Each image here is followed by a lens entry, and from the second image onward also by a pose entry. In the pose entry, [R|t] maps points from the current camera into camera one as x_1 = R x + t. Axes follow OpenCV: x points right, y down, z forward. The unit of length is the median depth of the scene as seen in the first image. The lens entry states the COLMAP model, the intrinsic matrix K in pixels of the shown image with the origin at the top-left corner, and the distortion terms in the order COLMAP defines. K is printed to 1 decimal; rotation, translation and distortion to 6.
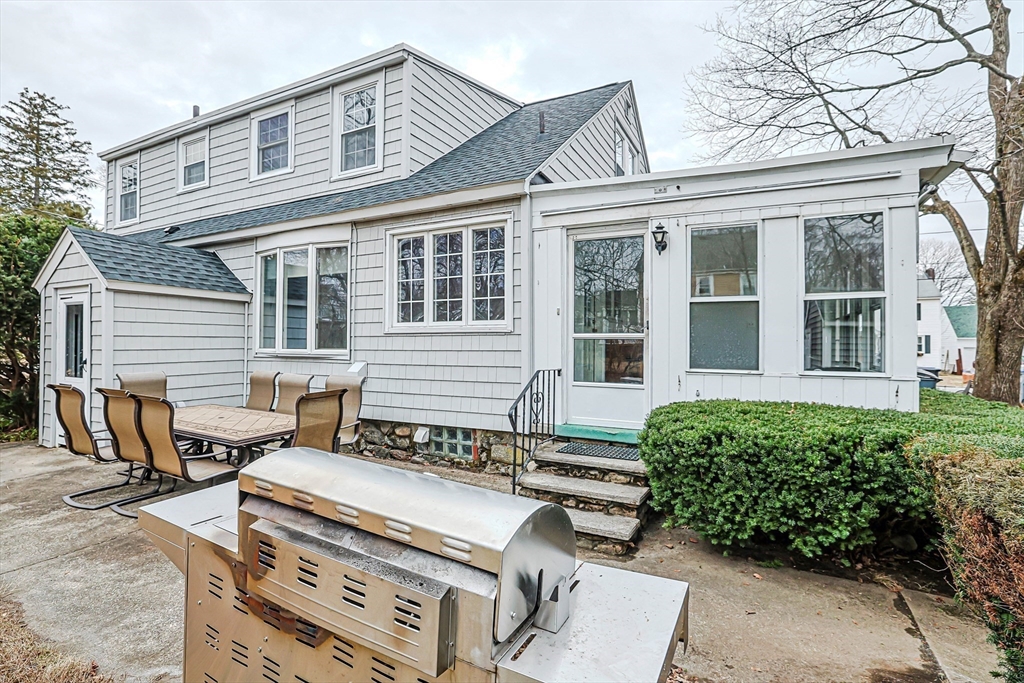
lens RADIAL K [[436.2, 0, 512.0], [0, 436.2, 341.5], [0, 0, 1]] dist [-0.023872, 0.006130]
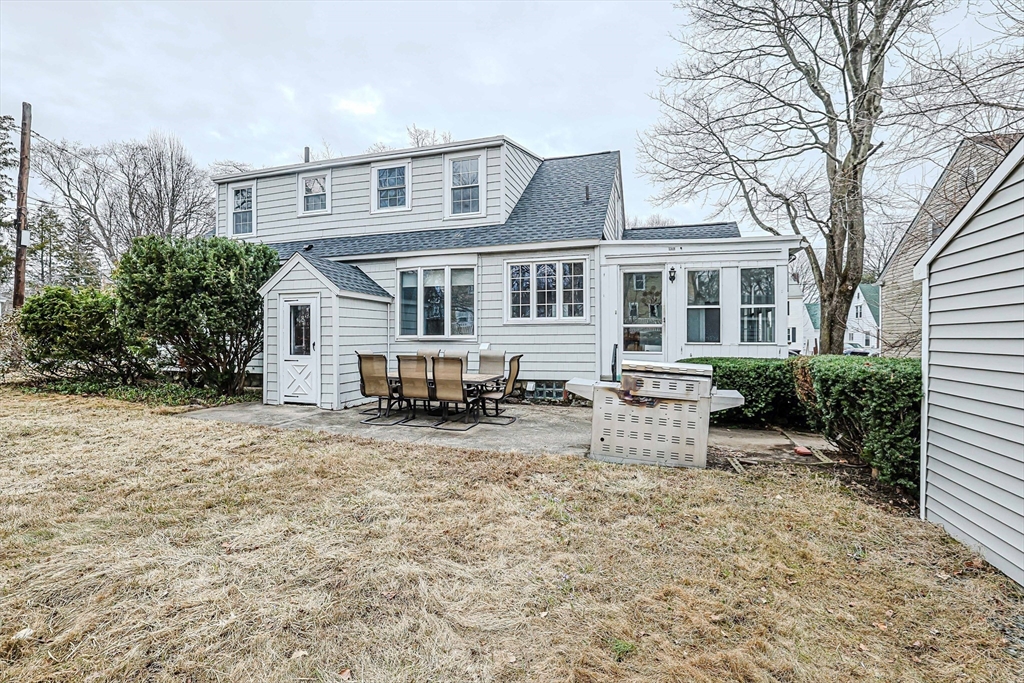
lens RADIAL K [[457.3, 0, 512.0], [0, 457.3, 341.5], [0, 0, 1]] dist [-0.023784, 0.000709]
pose [[0.977429, -0.008664, 0.211084, -0.558755], [0.005955, 0.999892, 0.013467, 0.018680], [-0.211178, -0.011906, 0.977375, -0.585316]]
